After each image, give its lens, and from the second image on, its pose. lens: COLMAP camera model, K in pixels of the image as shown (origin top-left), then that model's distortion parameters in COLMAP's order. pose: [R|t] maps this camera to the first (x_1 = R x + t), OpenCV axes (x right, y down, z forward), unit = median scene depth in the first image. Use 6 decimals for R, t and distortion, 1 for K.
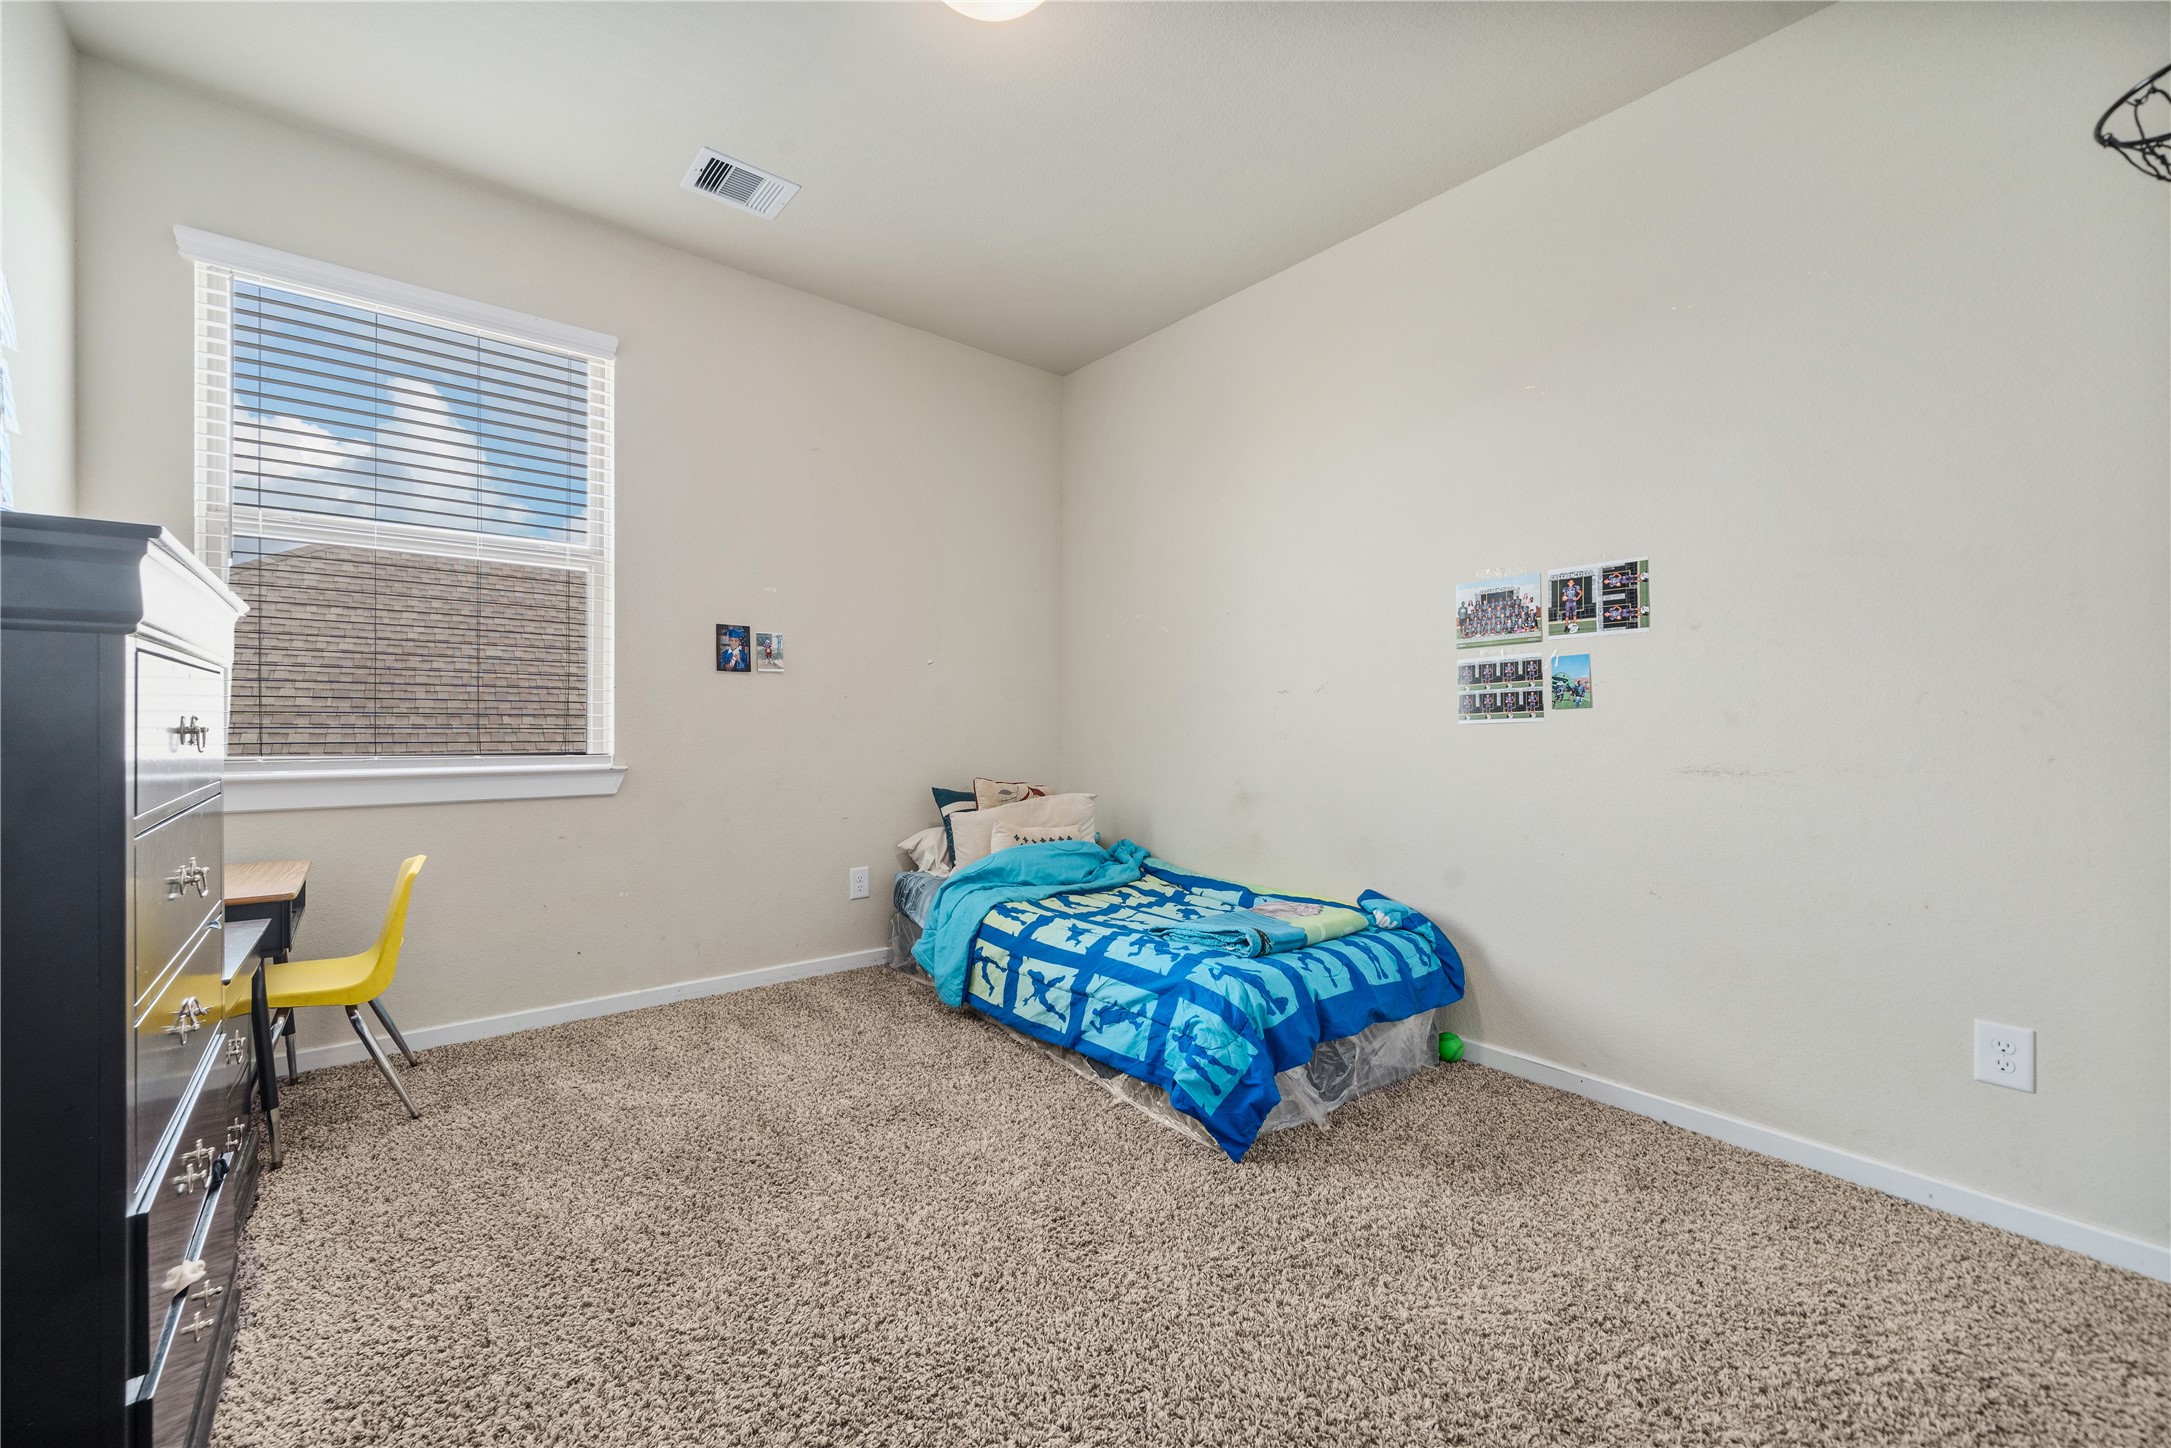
lens RADIAL K [[877.1, 0, 1087.2], [0, 877.1, 721.9], [0, 0, 1]] dist [0.000111, 0.000004]
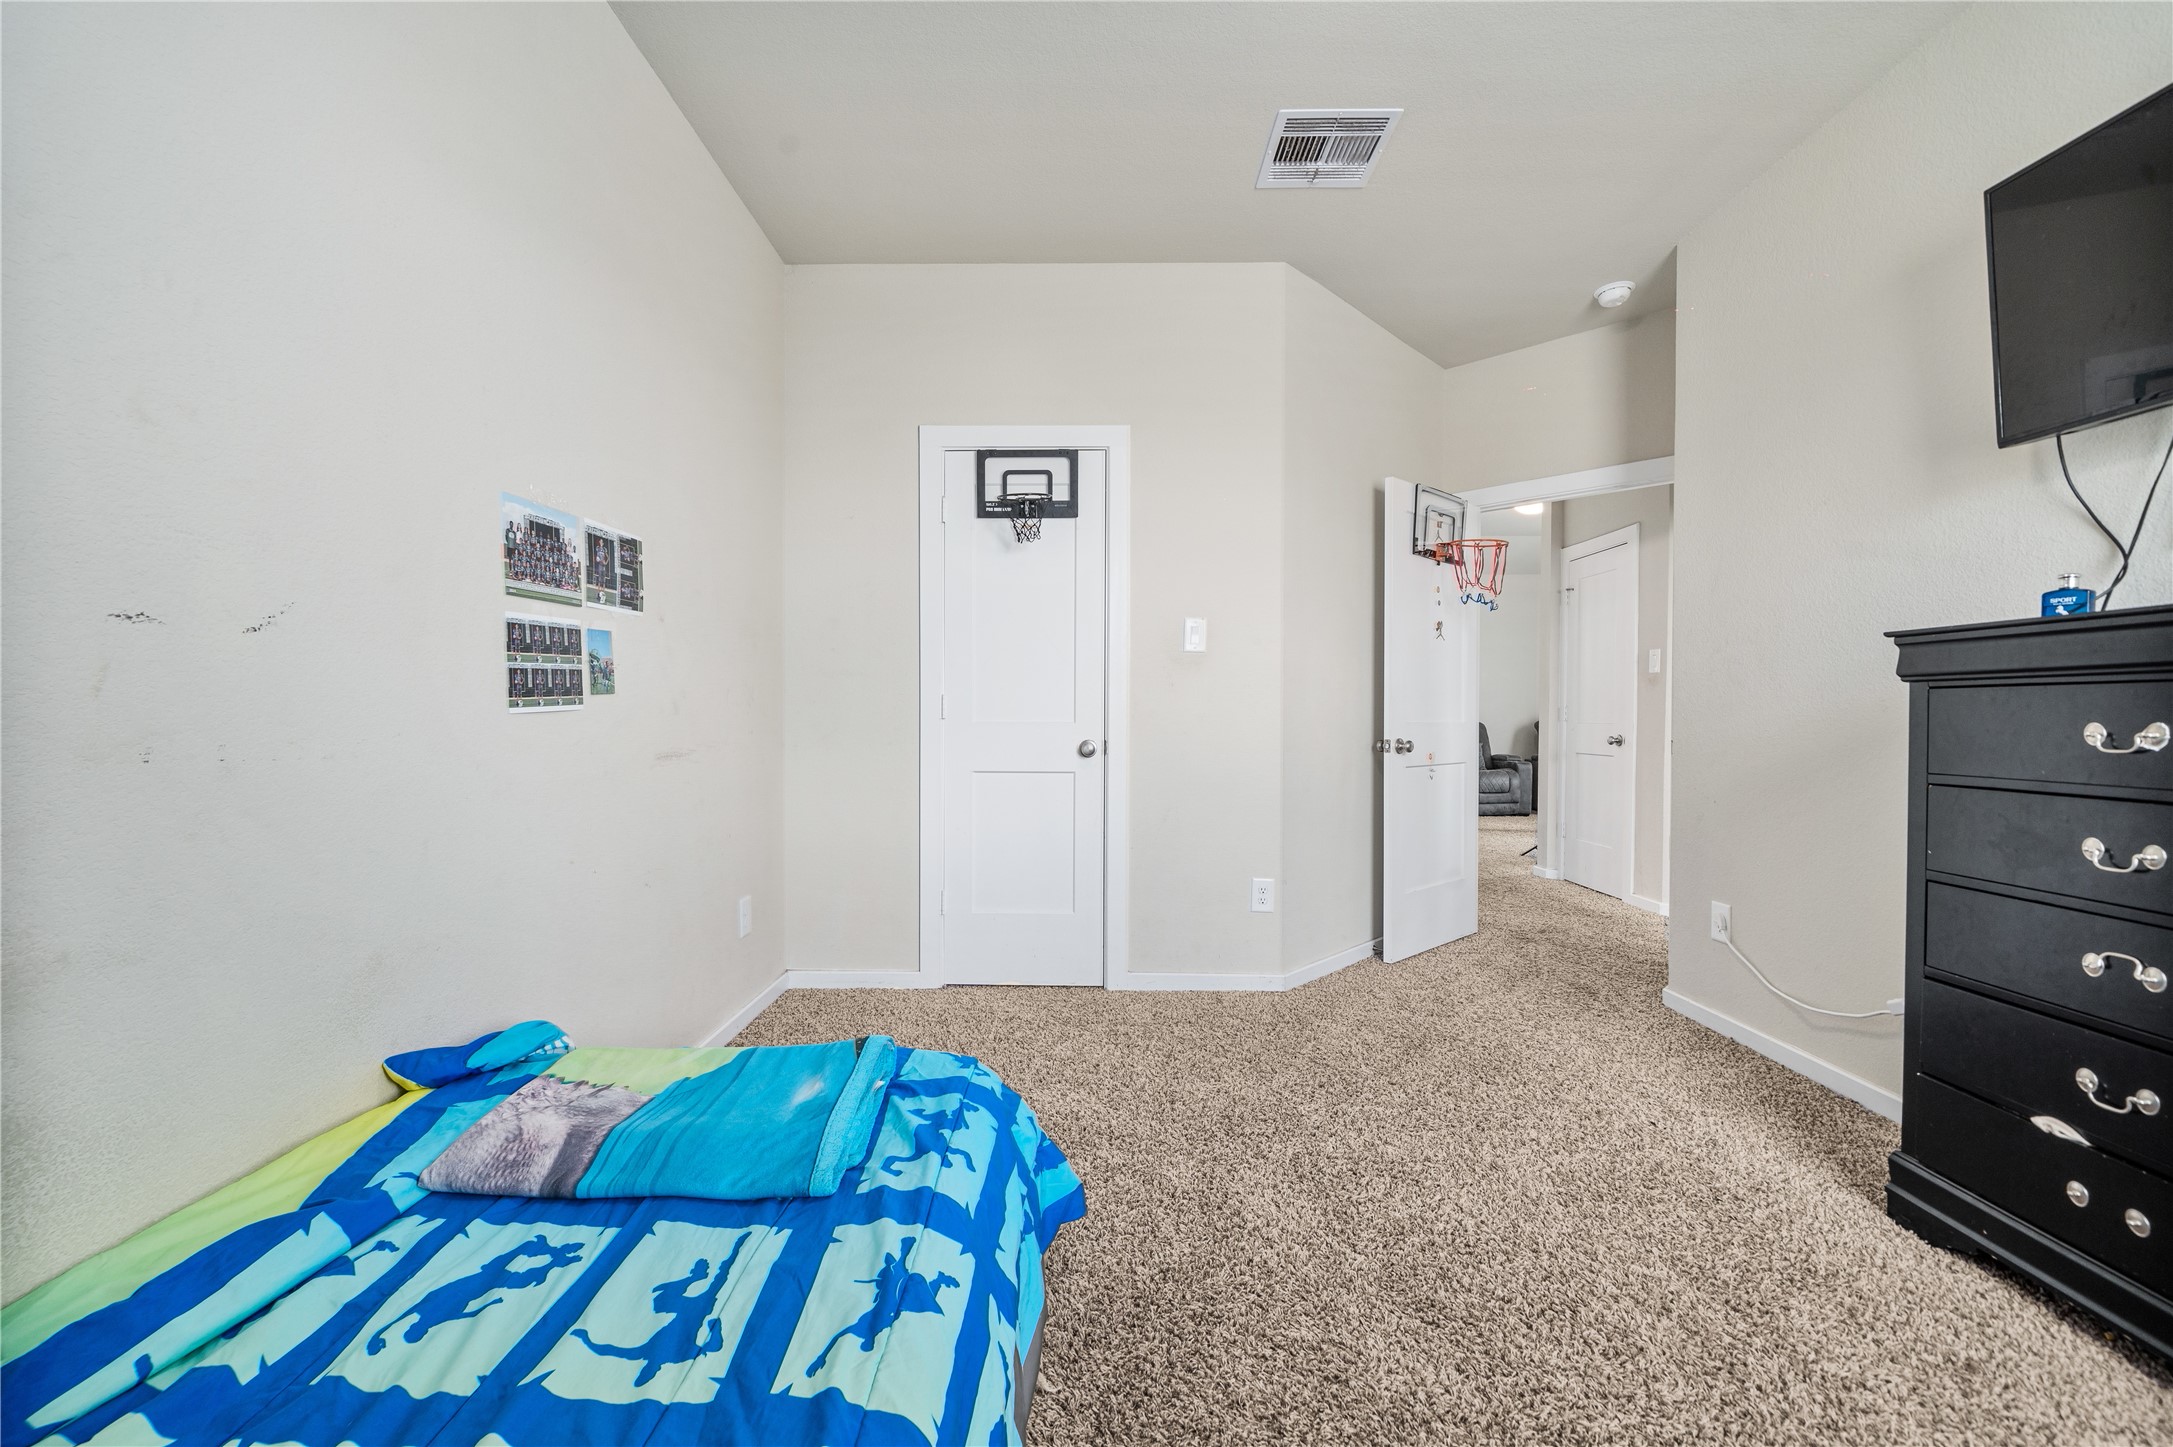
lens RADIAL K [[877.9, 0, 1083.1], [0, 877.9, 720.1], [0, 0, 1]] dist [0.000111, 0.000004]
pose [[-0.770947, -0.007917, 0.636850, -0.316802], [-0.000547, 0.999931, 0.011769, -0.000598], [-0.636899, 0.008725, -0.770898, 1.302590]]
